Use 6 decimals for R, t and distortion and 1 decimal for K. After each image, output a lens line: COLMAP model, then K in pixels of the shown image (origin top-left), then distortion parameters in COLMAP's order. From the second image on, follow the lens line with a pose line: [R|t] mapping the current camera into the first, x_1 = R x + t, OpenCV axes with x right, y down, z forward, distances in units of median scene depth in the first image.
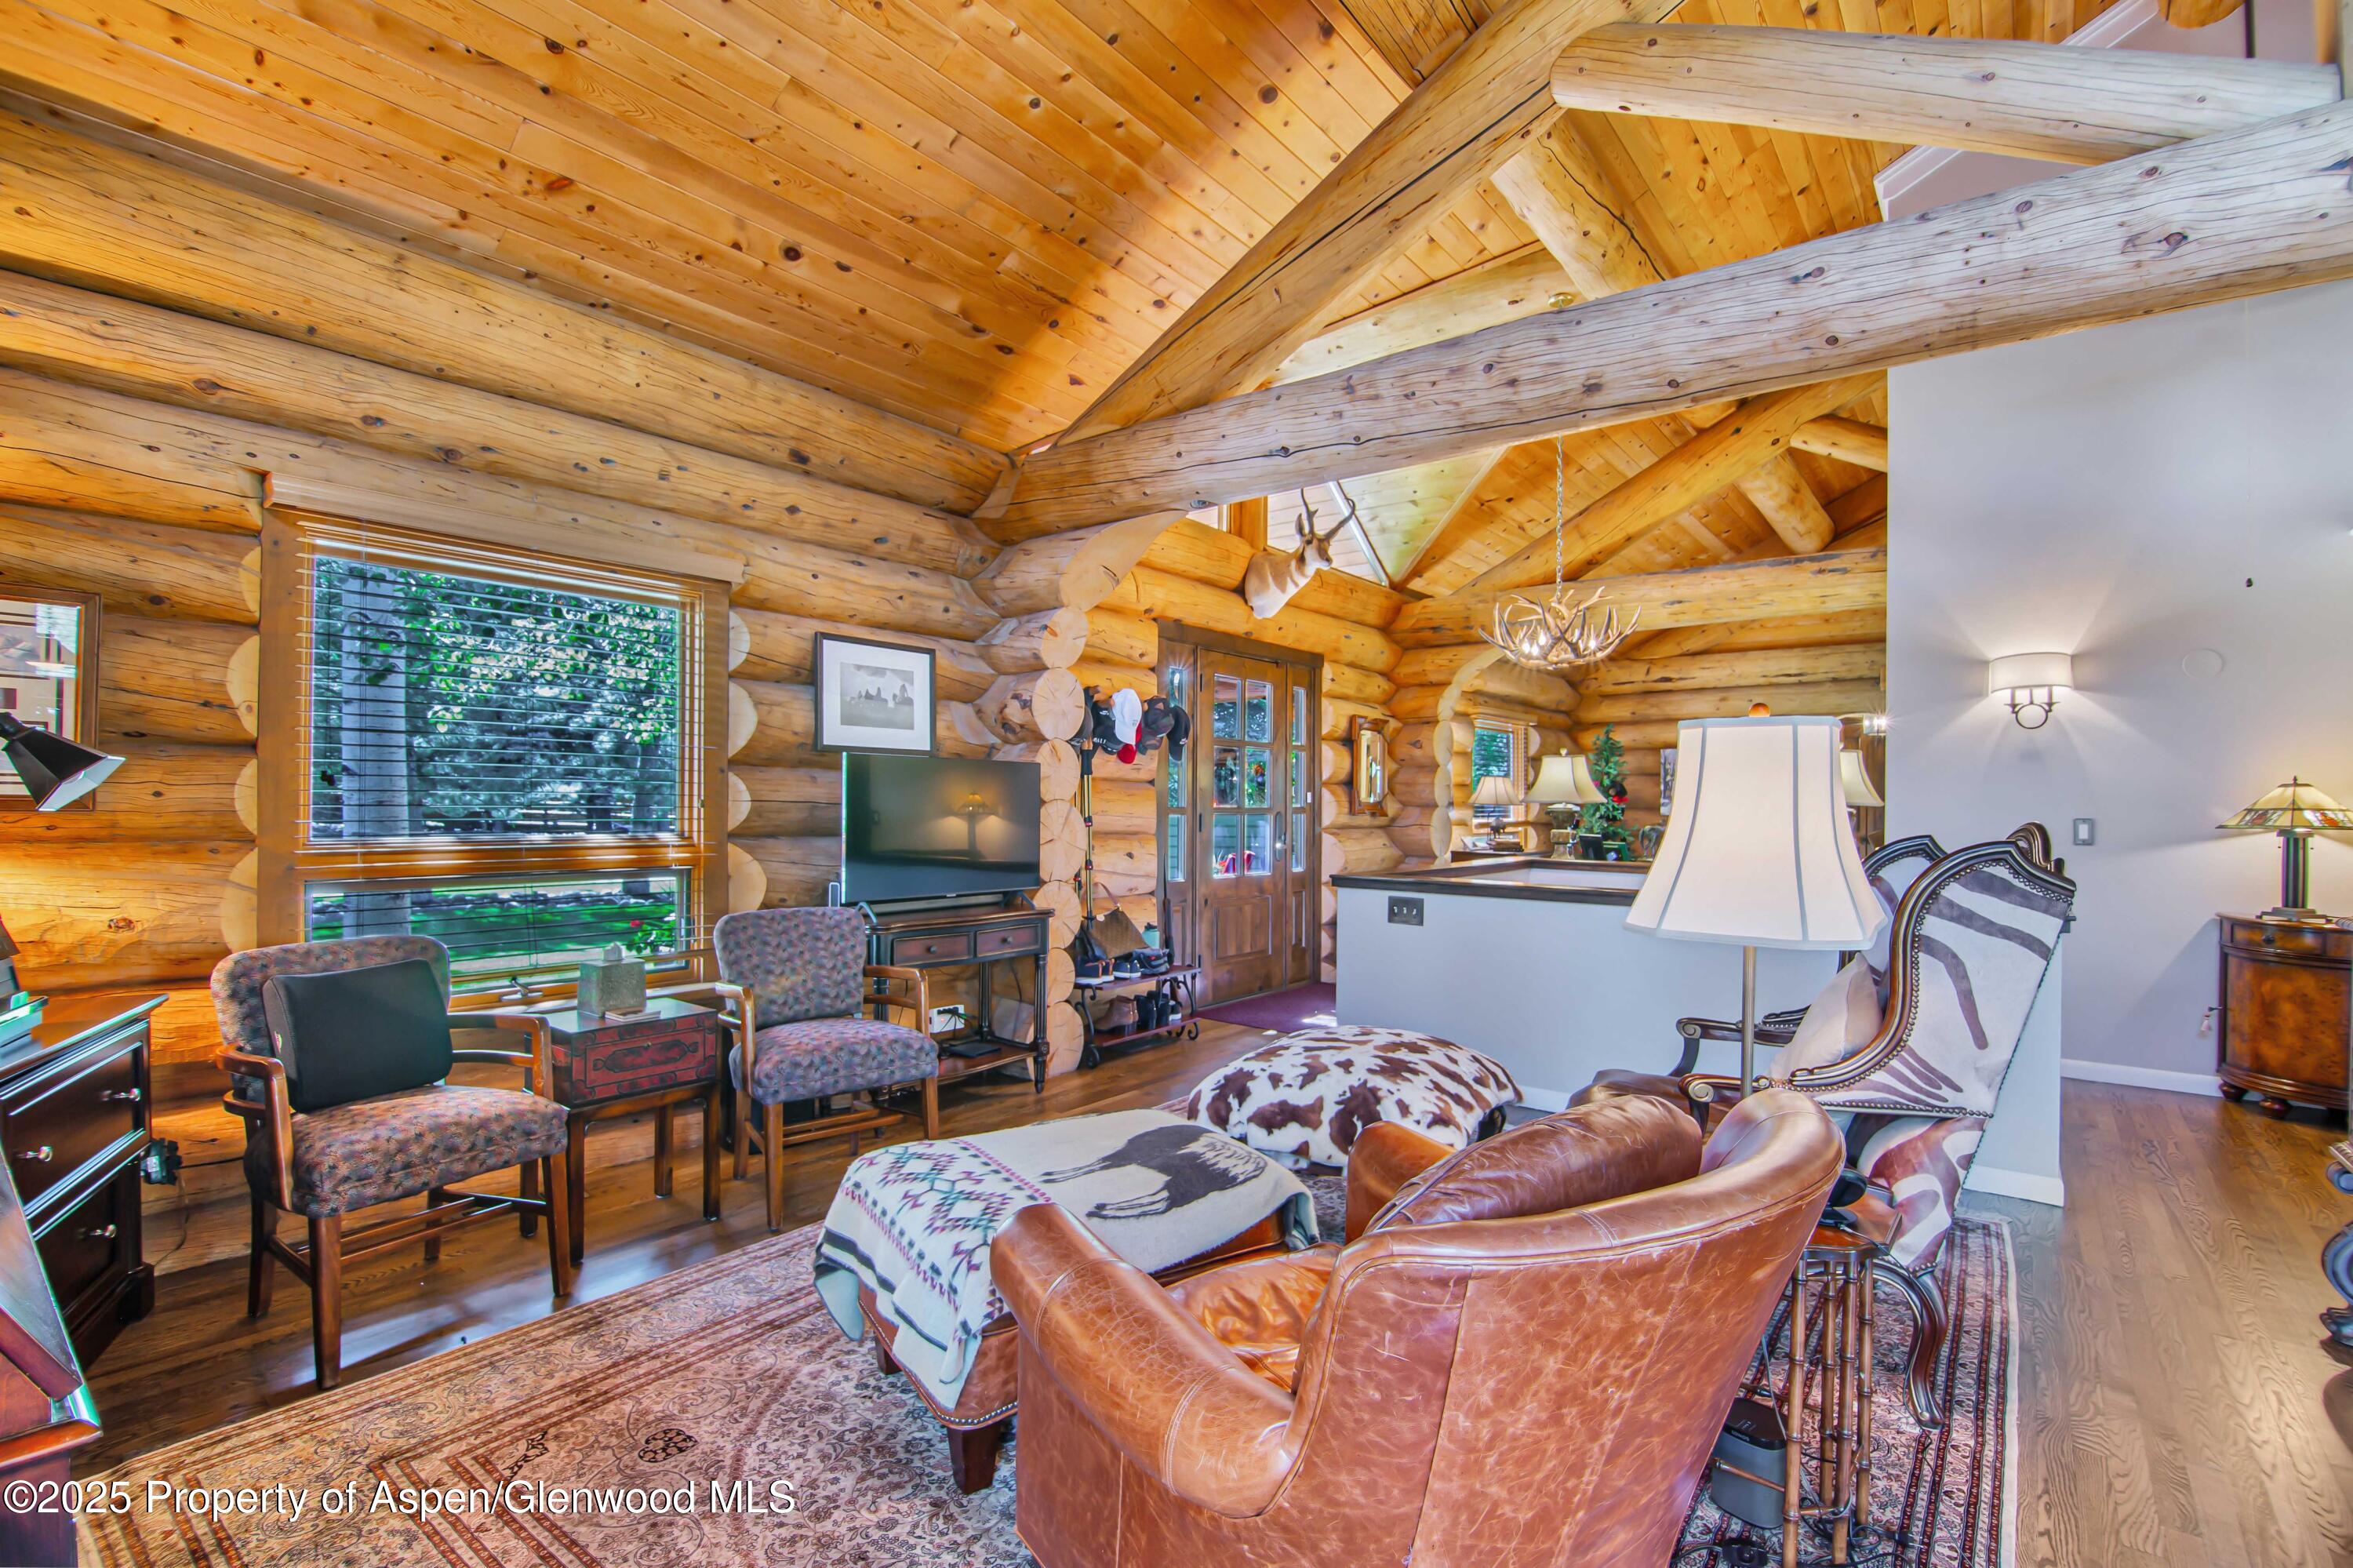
lens RADIAL K [[1075.6, 0, 1174.7], [0, 1075.6, 802.6], [0, 0, 1]] dist [0.001202, -0.000023]
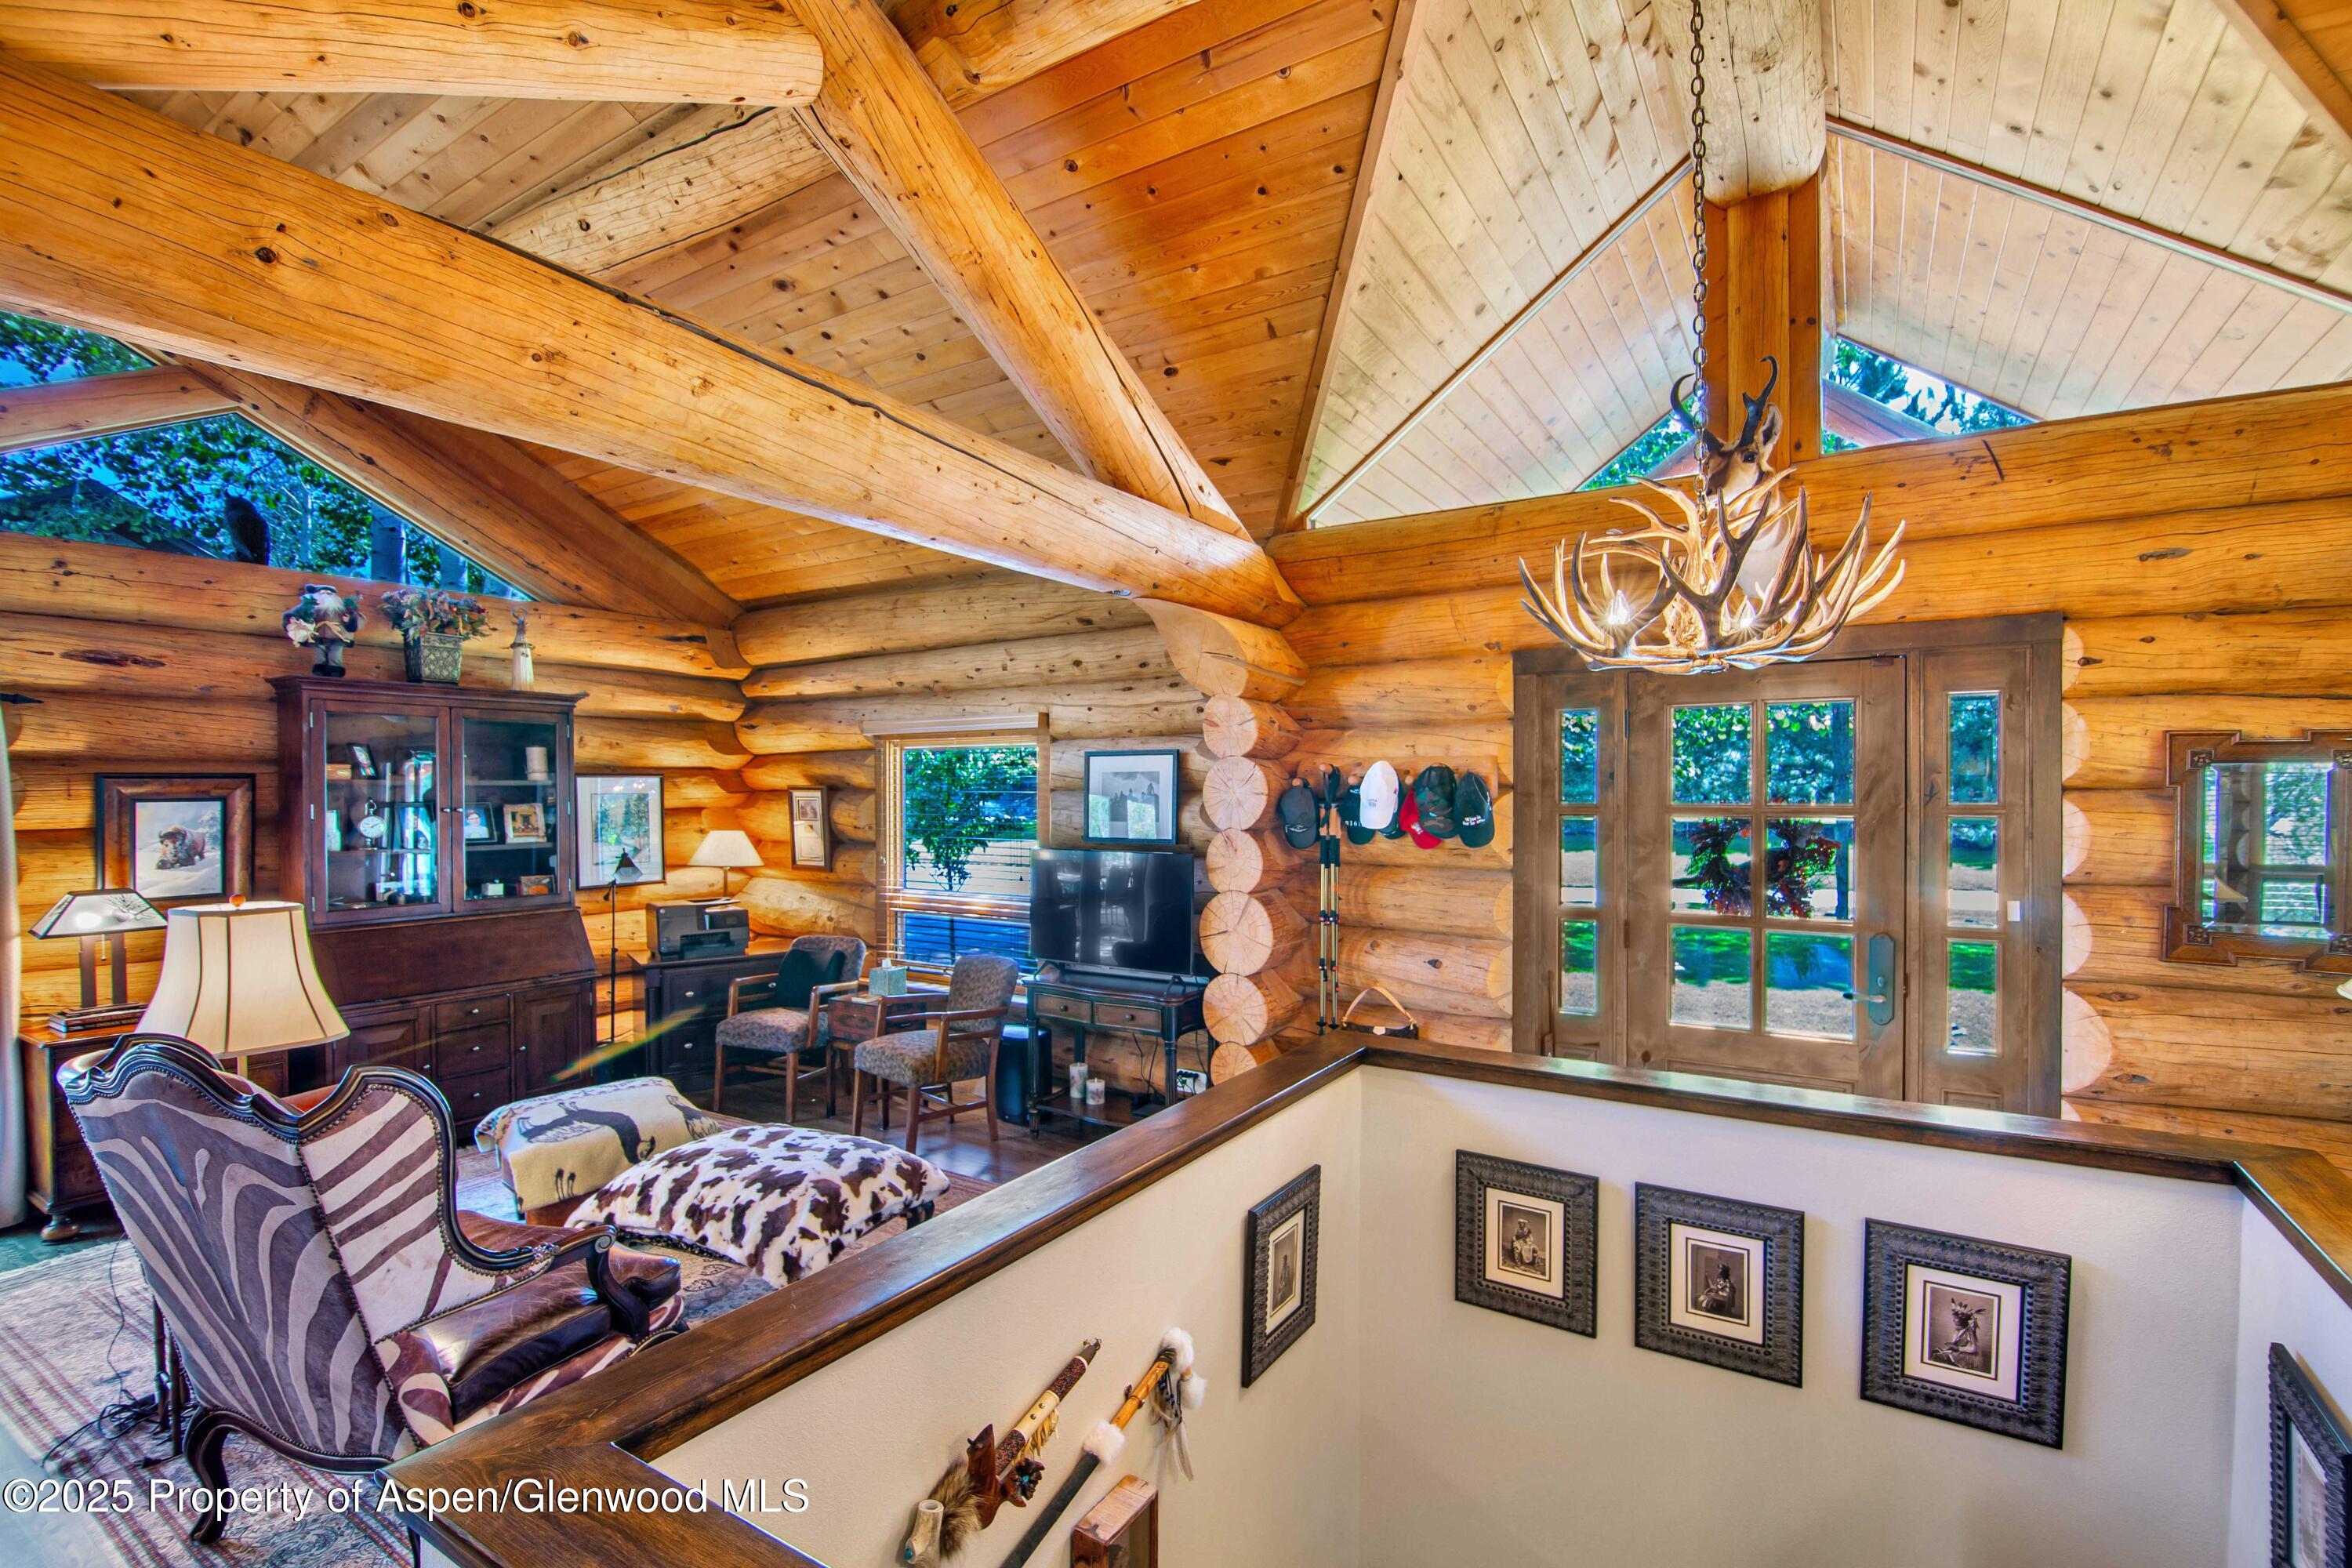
lens RADIAL K [[1075.1, 0, 1171.4], [0, 1075.1, 794.4], [0, 0, 1]] dist [0.001202, -0.000023]
pose [[0.087321, -0.008923, -0.996140, 0.882702], [0.004522, 0.999953, -0.008561, -0.085058], [0.996170, -0.003757, 0.087357, 0.886568]]
